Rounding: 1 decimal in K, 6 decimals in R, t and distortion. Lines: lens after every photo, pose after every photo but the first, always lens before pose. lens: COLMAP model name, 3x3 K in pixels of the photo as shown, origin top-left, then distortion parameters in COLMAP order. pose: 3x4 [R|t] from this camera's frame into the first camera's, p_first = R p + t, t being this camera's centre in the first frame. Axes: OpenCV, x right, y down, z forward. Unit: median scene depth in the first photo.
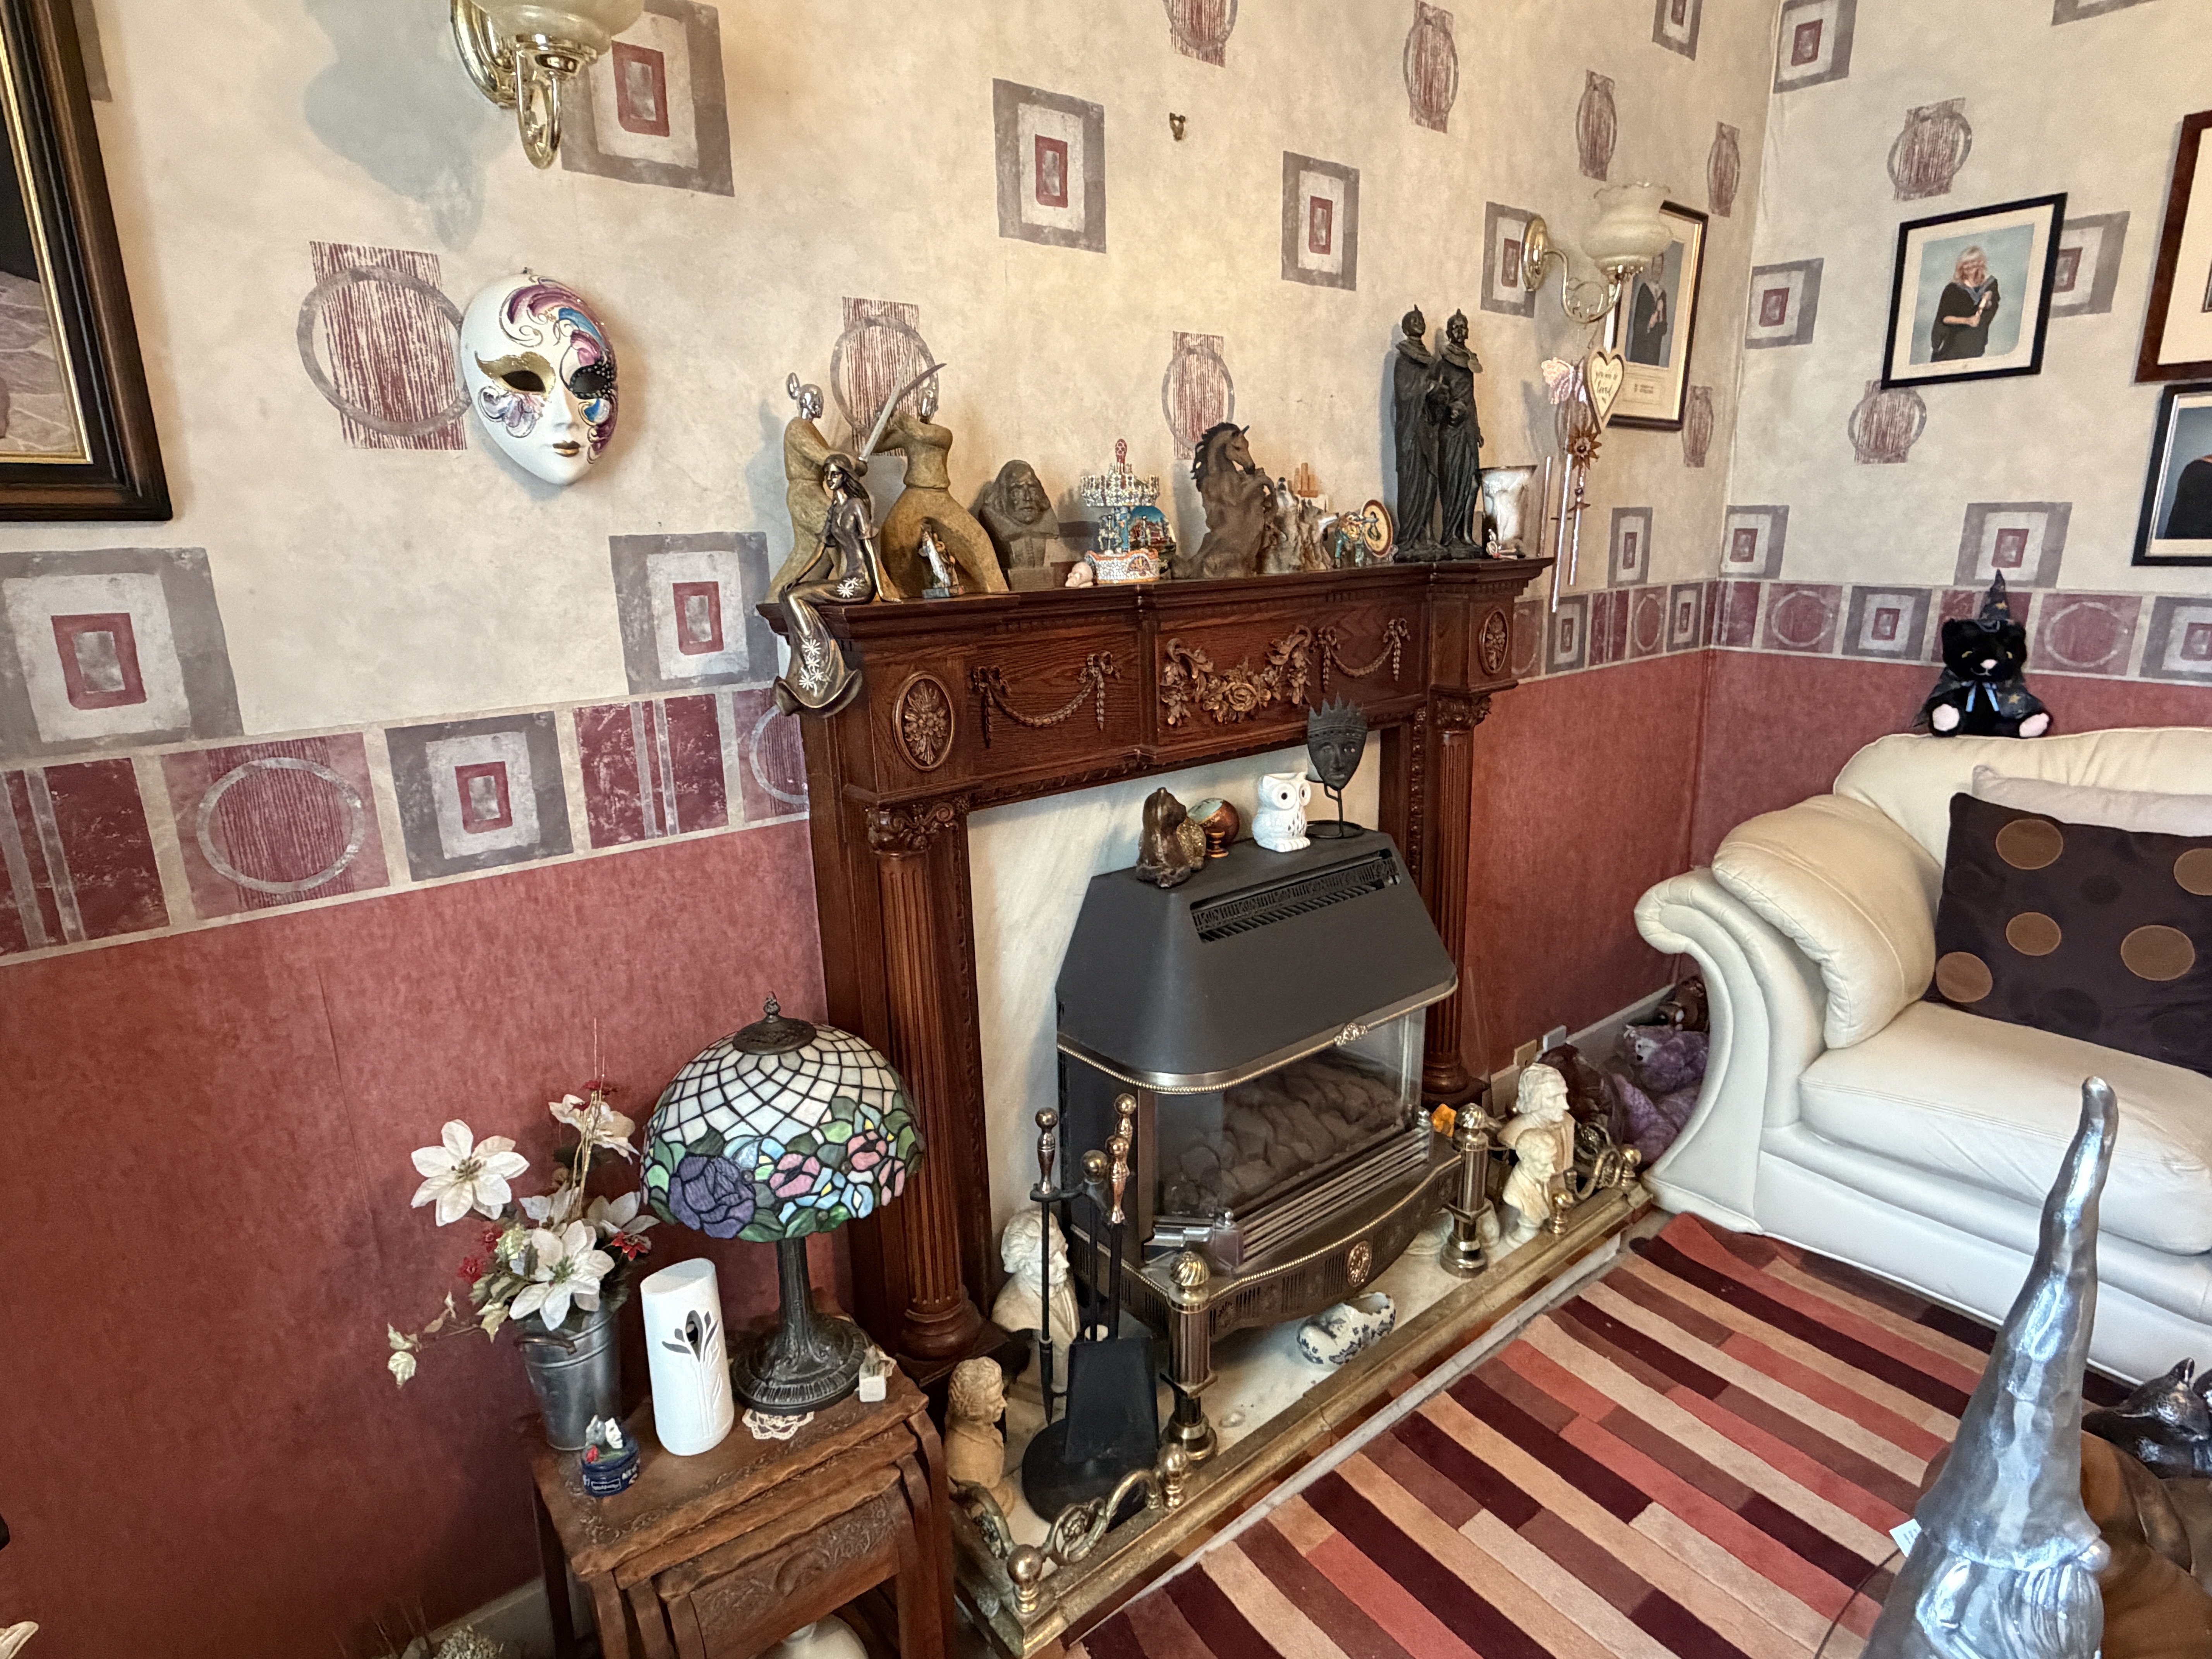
lens RADIAL K [[1170.5, 0, 1121.7], [0, 1170.5, 837.7], [0, 0, 1]] dist [0.000622, -0.000943]
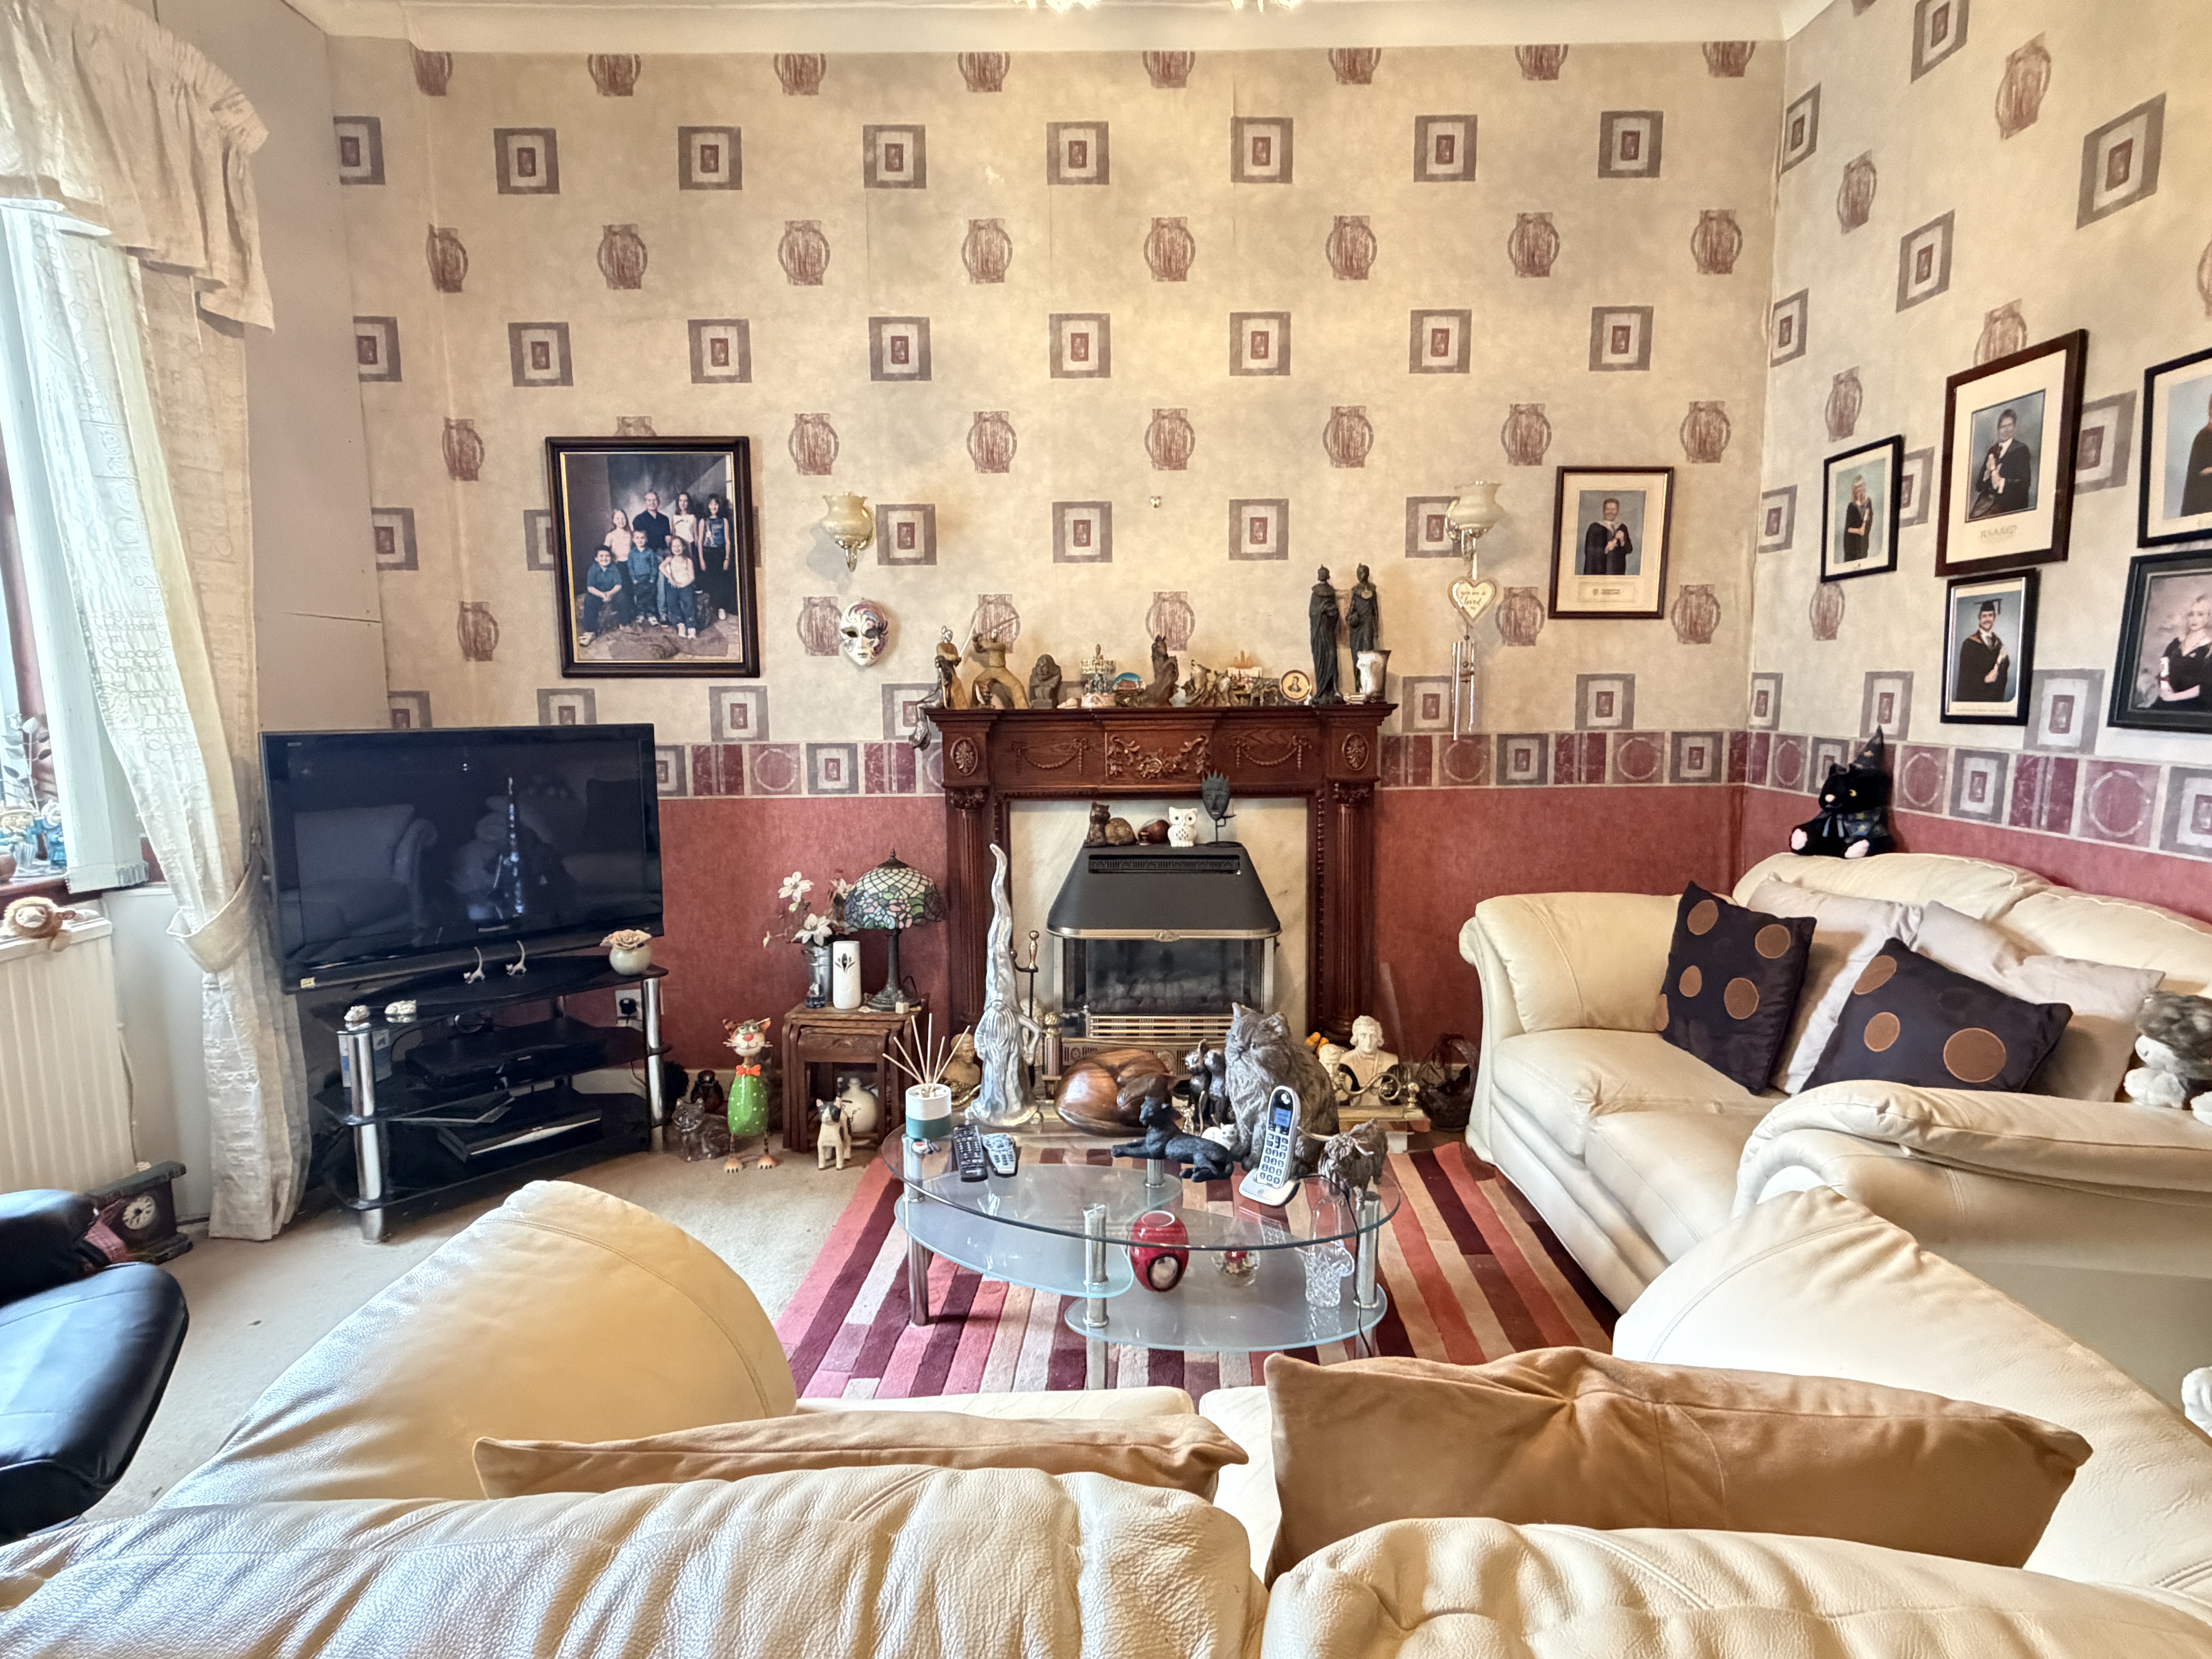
lens RADIAL K [[1092.3, 0, 1121.7], [0, 1092.3, 839.0], [0, 0, 1]] dist [-0.002067, -0.000178]
pose [[0.785952, 0.096195, -0.610758, 1.310494], [-0.167801, 0.983934, -0.060963, 0.138765], [0.595082, 0.150400, 0.789467, -0.540965]]
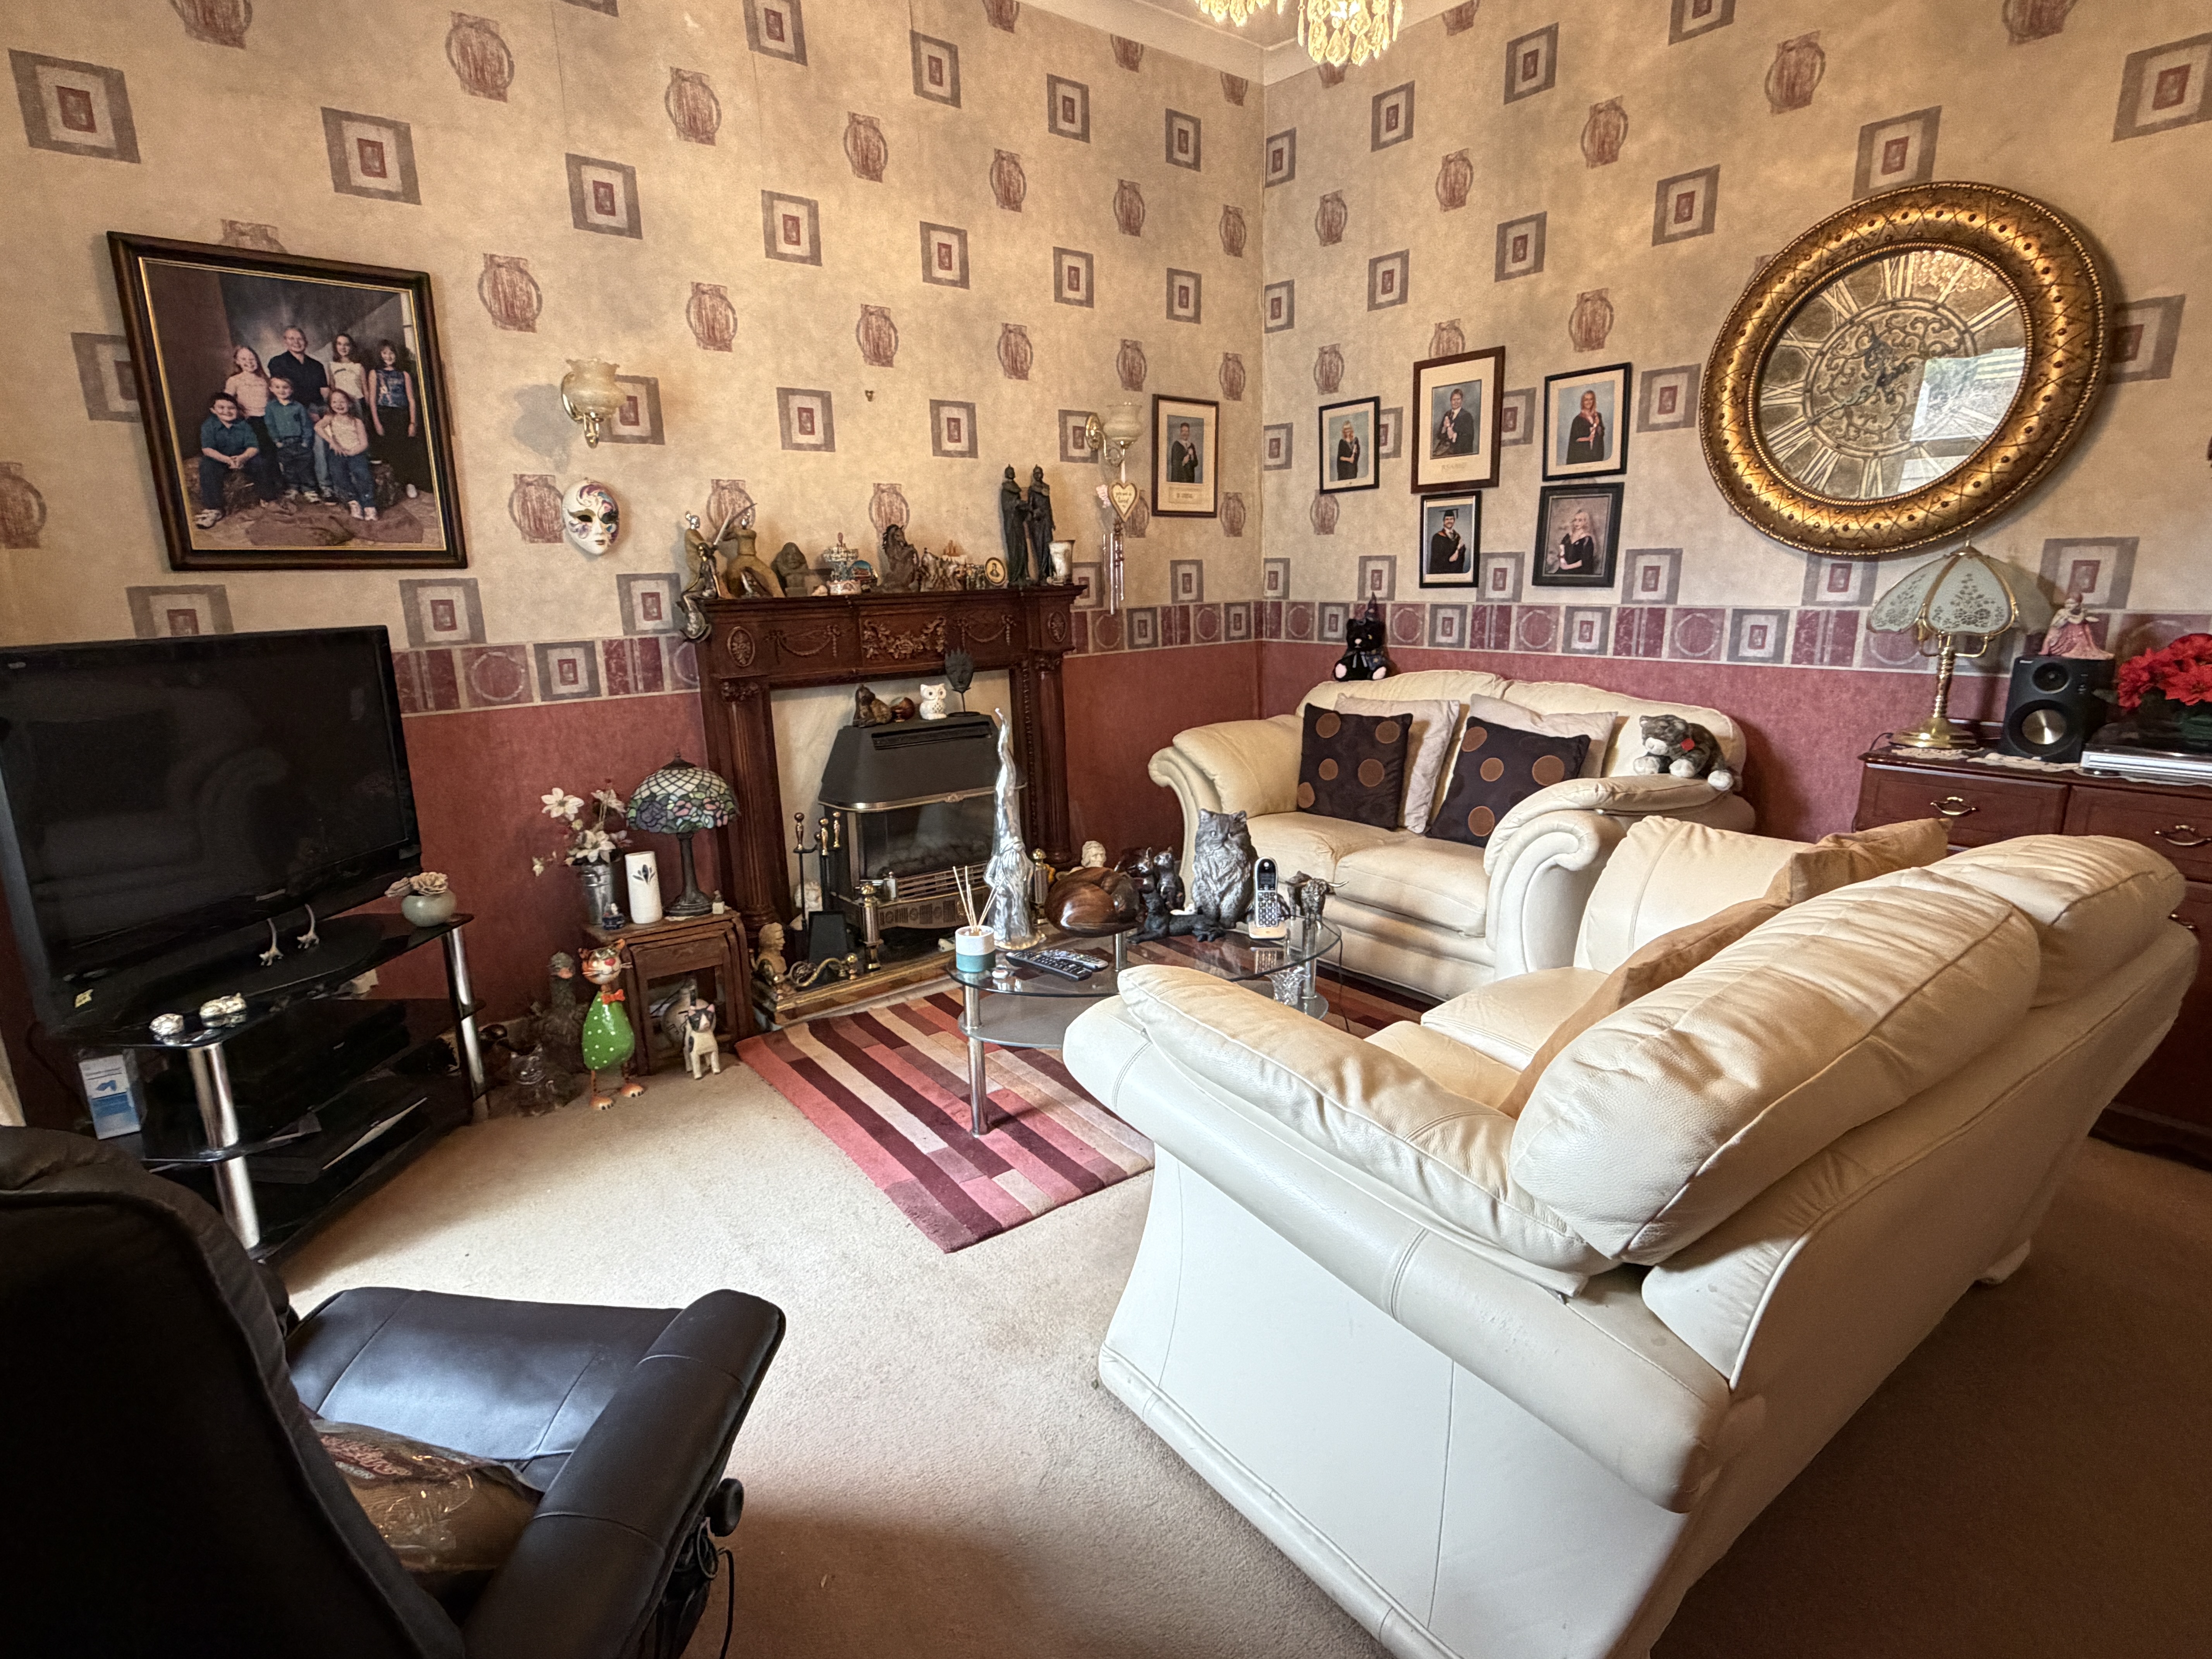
lens RADIAL K [[1073.4, 0, 1102.9], [0, 1073.4, 828.8], [0, 0, 1]] dist [0.000220, -0.000339]
pose [[0.999969, -0.006240, -0.004838, 0.515787], [0.006087, 0.999499, -0.031063, 0.307333], [0.005029, 0.031032, 0.999506, -1.077667]]
